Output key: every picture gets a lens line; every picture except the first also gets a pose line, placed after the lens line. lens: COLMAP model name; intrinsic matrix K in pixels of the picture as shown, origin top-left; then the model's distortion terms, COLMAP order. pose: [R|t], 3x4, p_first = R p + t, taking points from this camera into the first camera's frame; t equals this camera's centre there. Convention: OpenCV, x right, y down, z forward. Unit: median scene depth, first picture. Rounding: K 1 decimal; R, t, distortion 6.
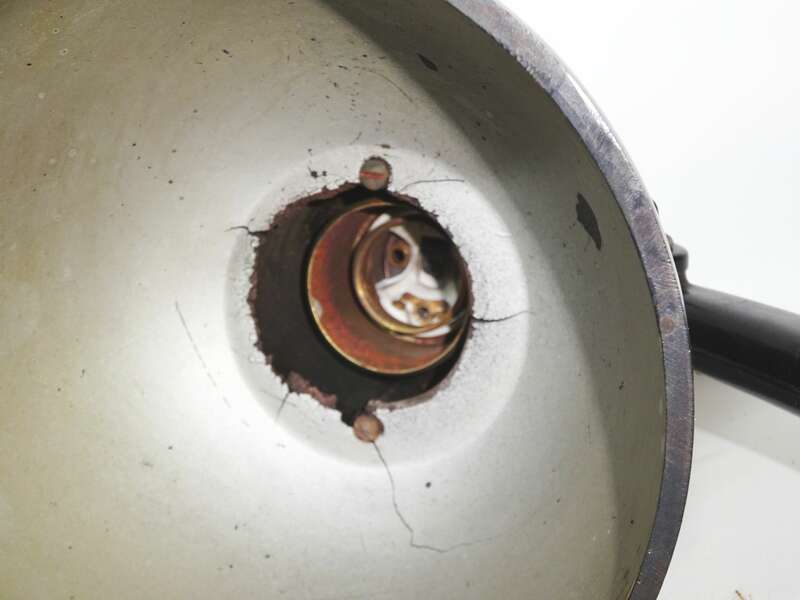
lens RADIAL K [[1288.7, 0, 400.3], [0, 1288.7, 301.2], [0, 0, 1]] dist [0.038081, 0.000000]
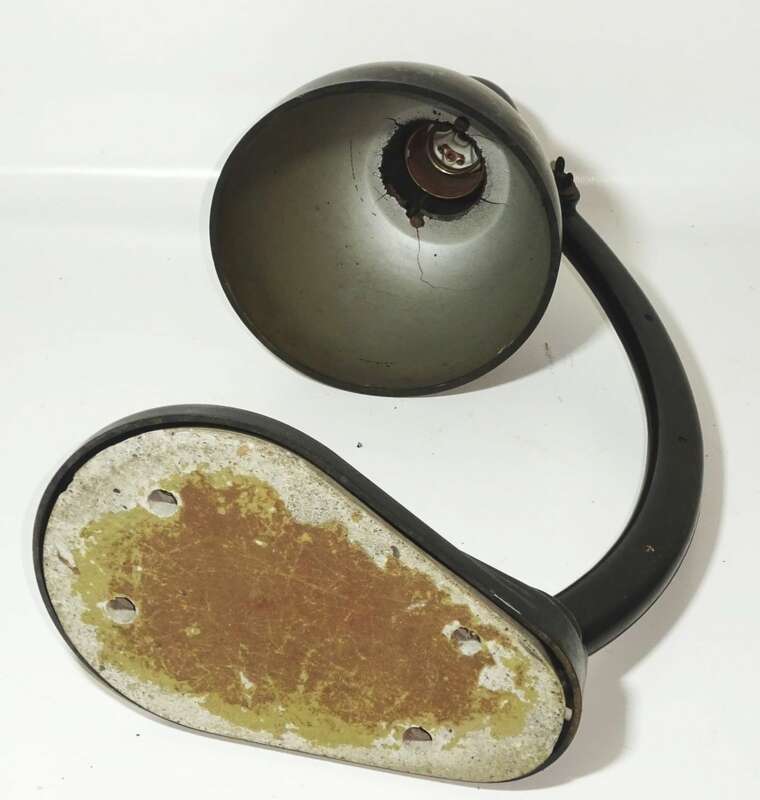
lens RADIAL K [[2564.7, 0, 380.3], [0, 2564.7, 400.0], [0, 0, 1]] dist [-0.183902, 0.000000]
pose [[0.940330, 0.280205, 0.193042, -0.832753], [-0.331361, 0.883028, 0.332358, -1.051308], [-0.077333, -0.376493, 0.923186, -3.096238]]
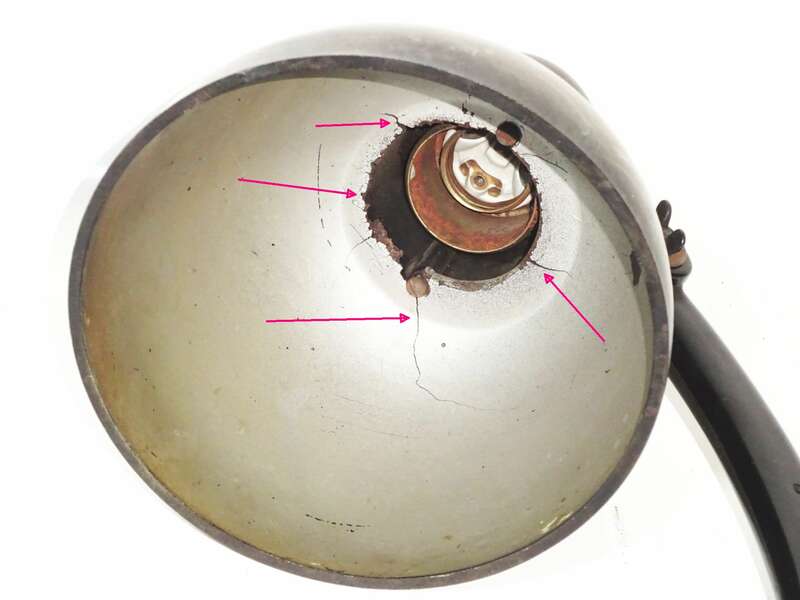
lens RADIAL K [[3021.3, 0, 400.1], [0, 3021.3, 299.9], [0, 0, 1]] dist [-0.350378, 0.000000]
pose [[0.907609, 0.360880, 0.214503, -0.694501], [-0.412484, 0.861644, 0.295681, -0.789700], [-0.078120, -0.356842, 0.930893, -1.857283]]
